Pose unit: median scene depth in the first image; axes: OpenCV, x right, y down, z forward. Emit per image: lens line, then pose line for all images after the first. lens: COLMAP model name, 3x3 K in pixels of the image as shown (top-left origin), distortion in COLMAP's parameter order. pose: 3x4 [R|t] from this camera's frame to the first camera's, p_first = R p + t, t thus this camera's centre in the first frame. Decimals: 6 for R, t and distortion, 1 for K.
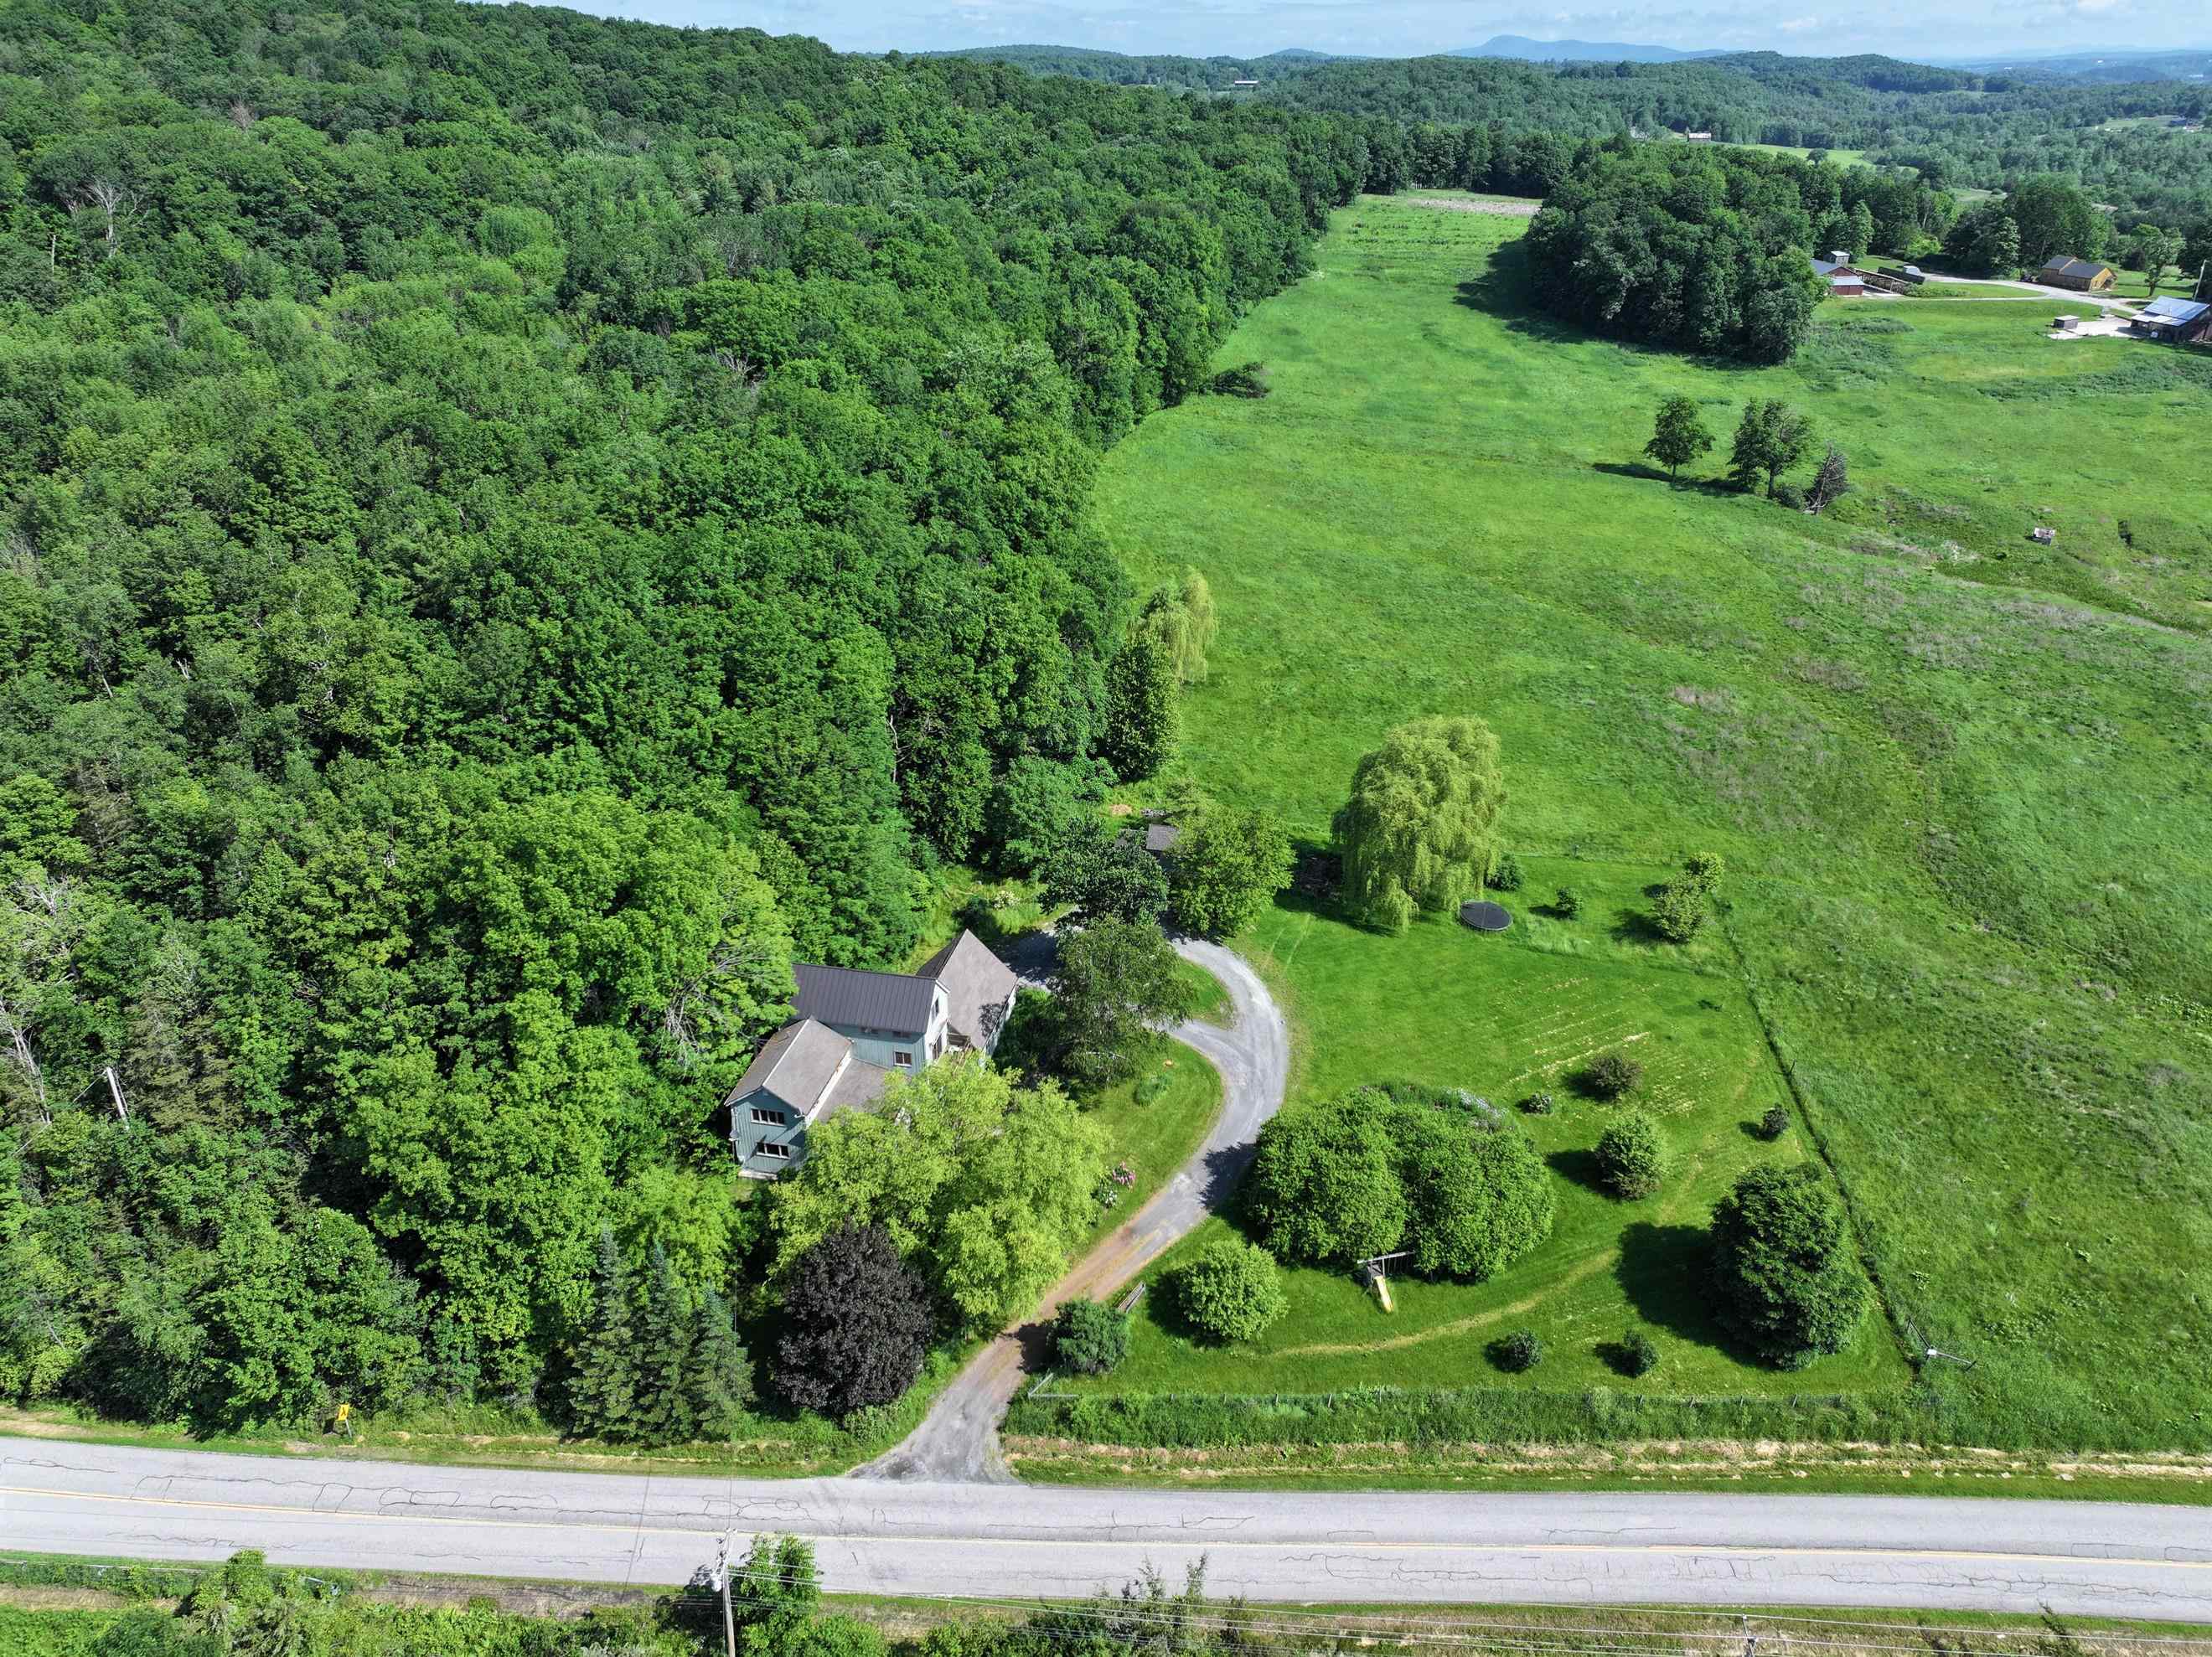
lens RADIAL K [[1554.6, 0, 1091.3], [0, 1554.6, 825.6], [0, 0, 1]] dist [-0.004614, 0.022662]
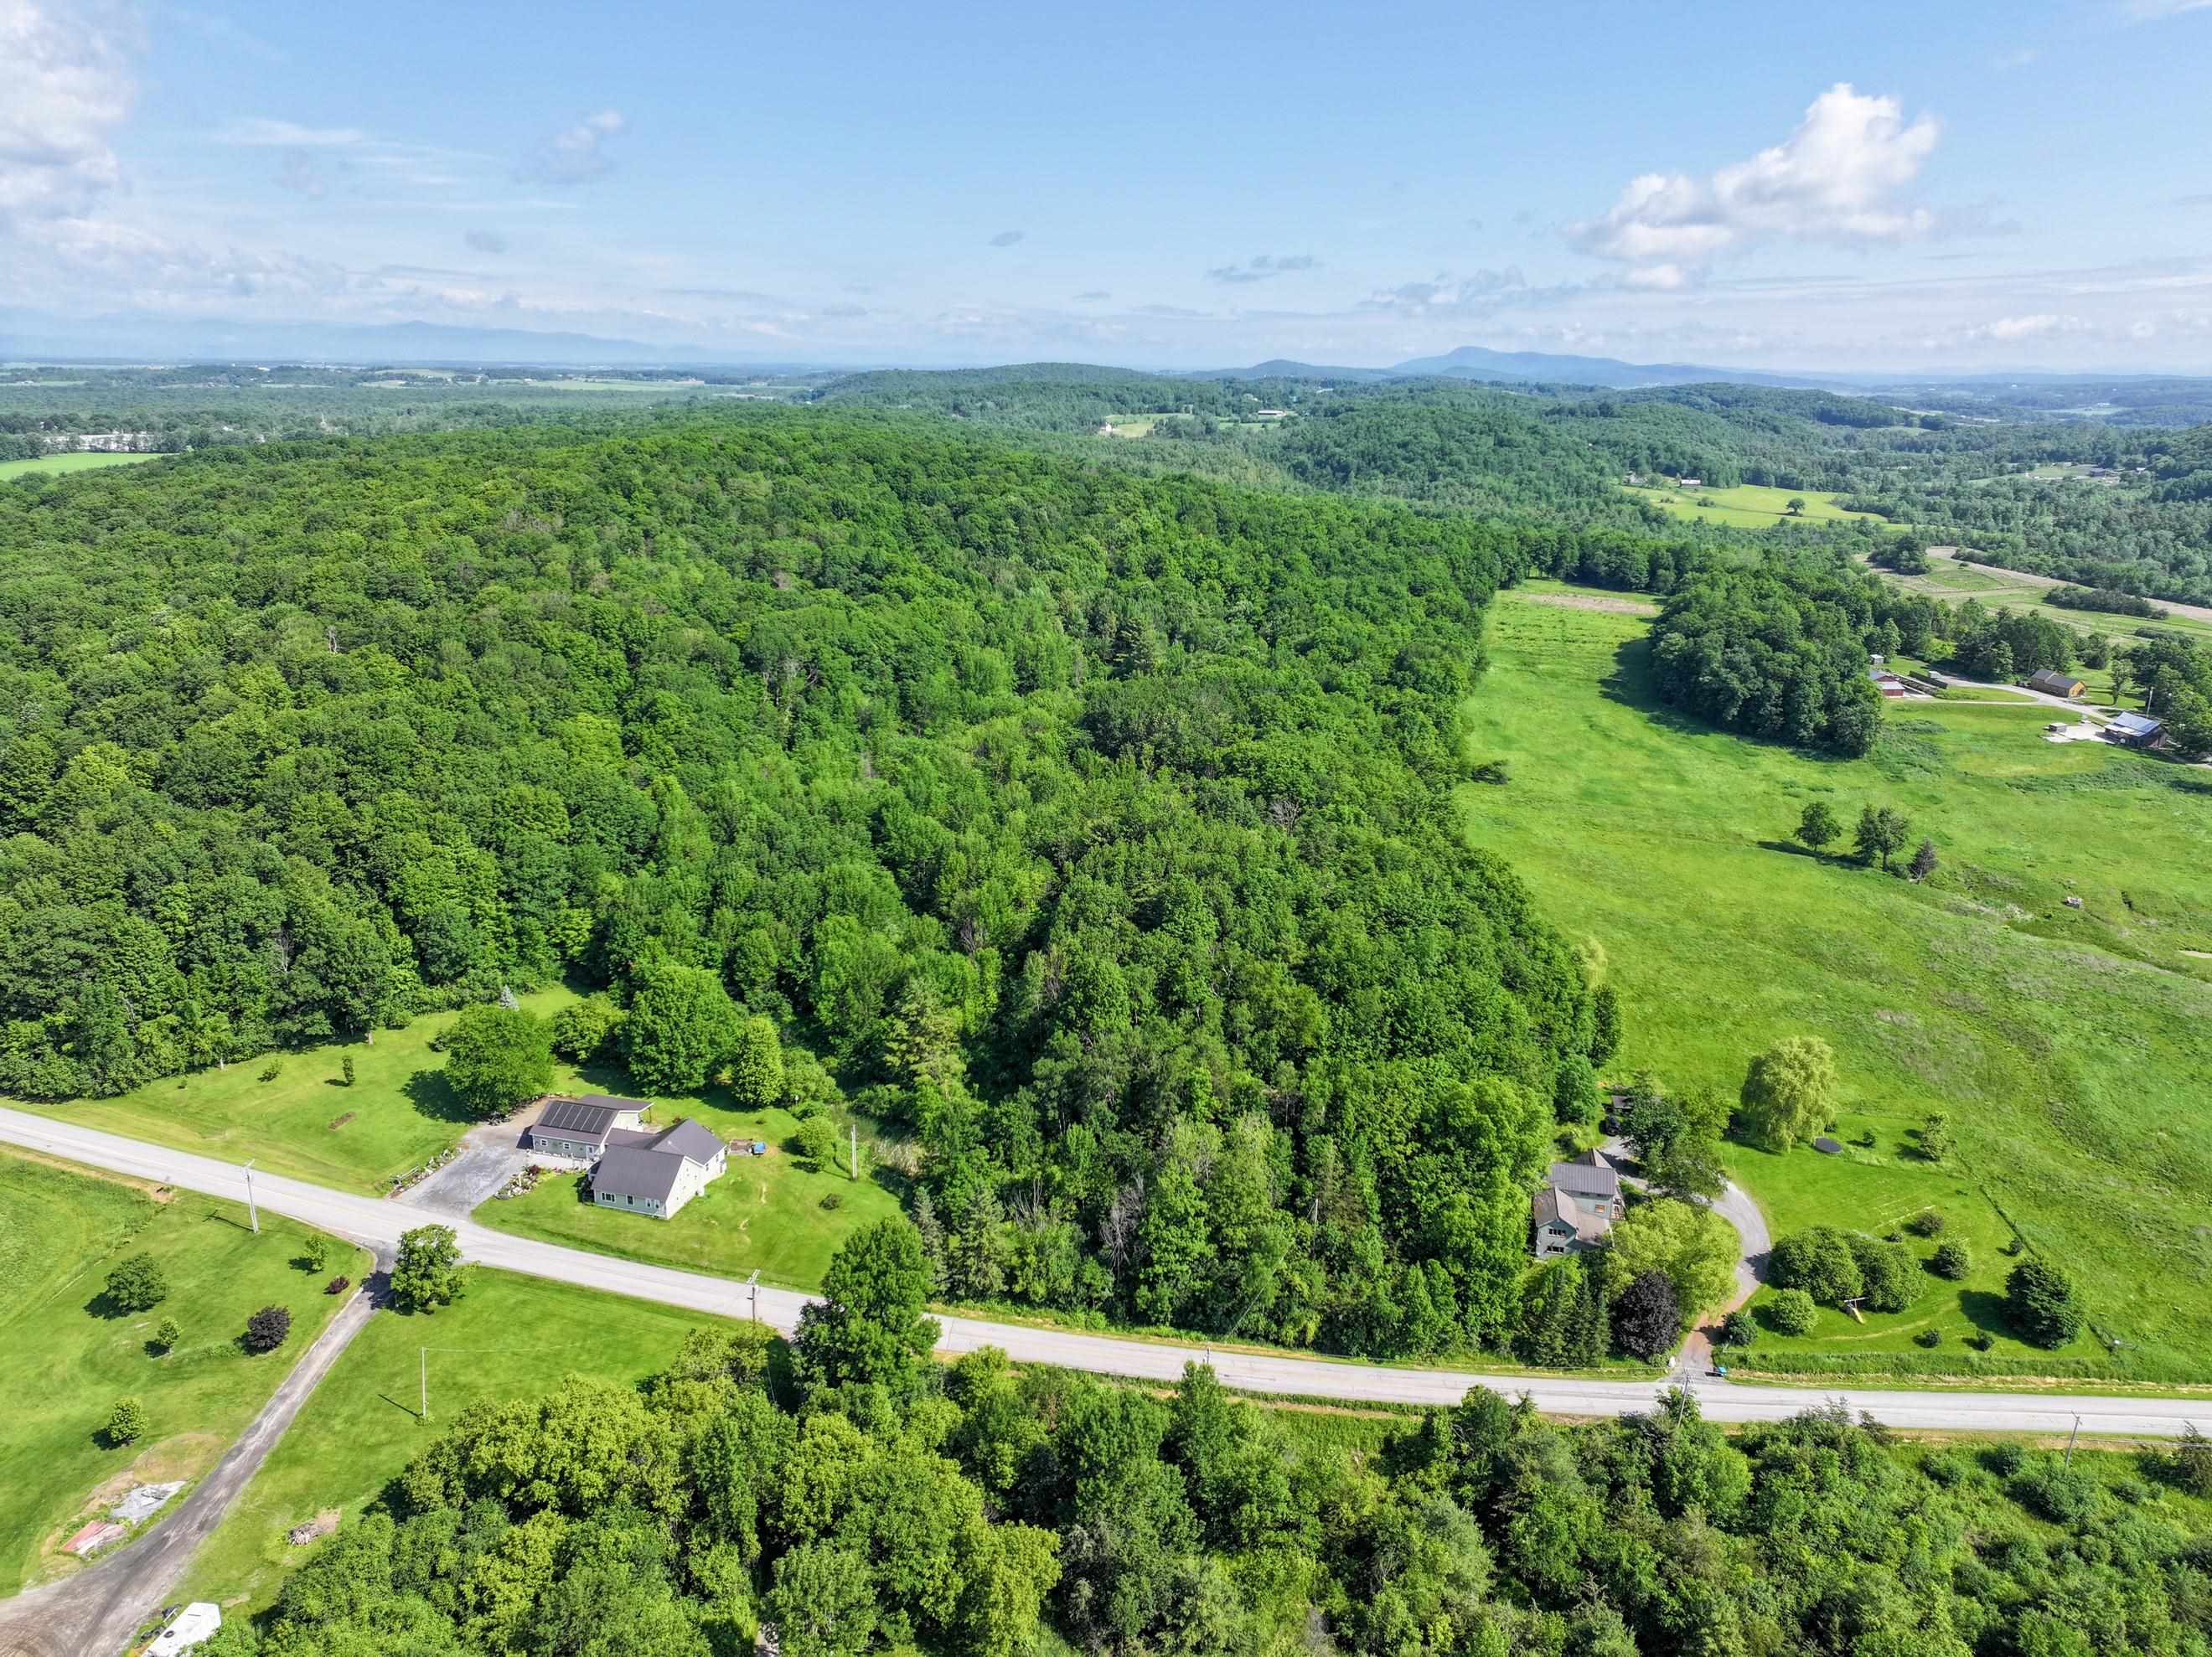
lens RADIAL K [[1554.6, 0, 1113.1], [0, 1554.6, 826.2], [0, 0, 1]] dist [-0.004614, 0.022662]
pose [[0.999693, 0.012005, 0.021668, -0.419165], [-0.008216, 0.985894, -0.167171, 0.000217], [-0.023369, 0.166942, 0.985690, -0.565805]]
